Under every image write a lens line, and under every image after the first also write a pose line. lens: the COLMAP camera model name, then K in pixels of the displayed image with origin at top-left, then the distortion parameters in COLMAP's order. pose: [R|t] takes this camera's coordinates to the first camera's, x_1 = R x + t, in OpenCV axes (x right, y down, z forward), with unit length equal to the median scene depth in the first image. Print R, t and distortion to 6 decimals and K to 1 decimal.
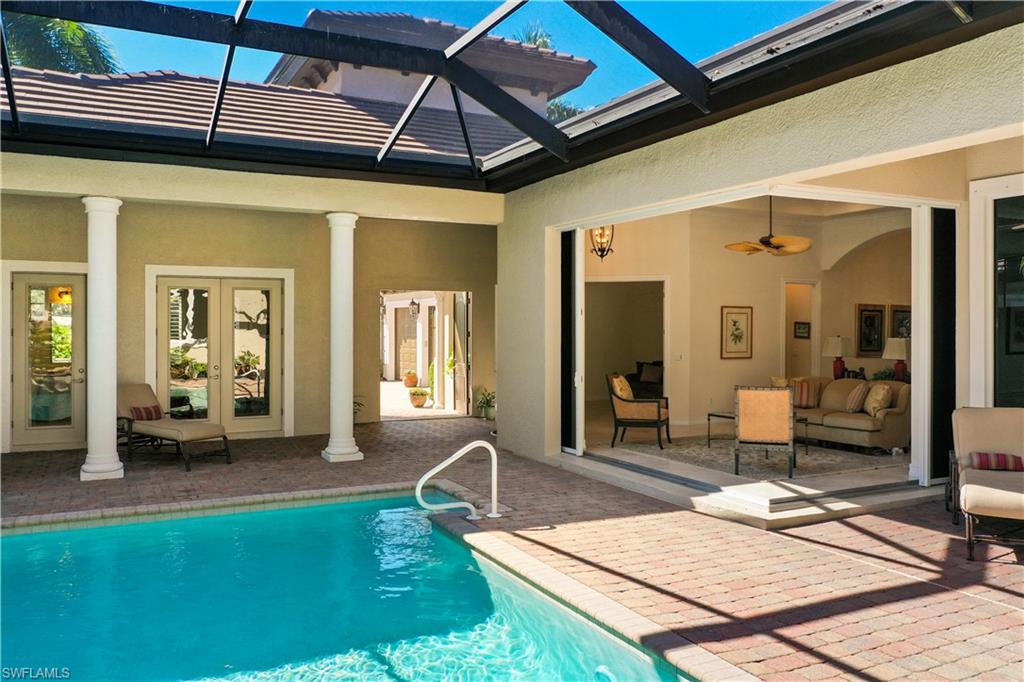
lens RADIAL K [[810.3, 0, 511.7], [0, 810.3, 338.2], [0, 0, 1]] dist [0.004068, -0.011202]
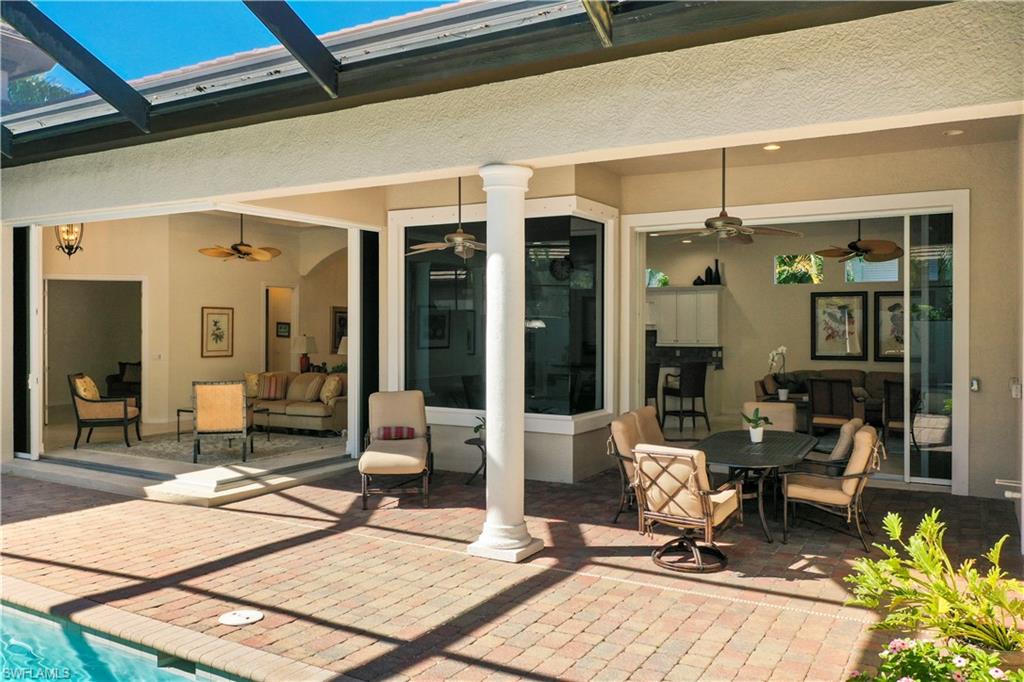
lens RADIAL K [[810.3, 0, 513.1], [0, 810.3, 337.9], [0, 0, 1]] dist [0.004068, -0.011202]
pose [[0.842089, -0.007055, 0.539292, 0.052377], [0.006184, 0.999975, 0.003426, -0.001211], [-0.539303, 0.000450, 0.842112, -0.152372]]
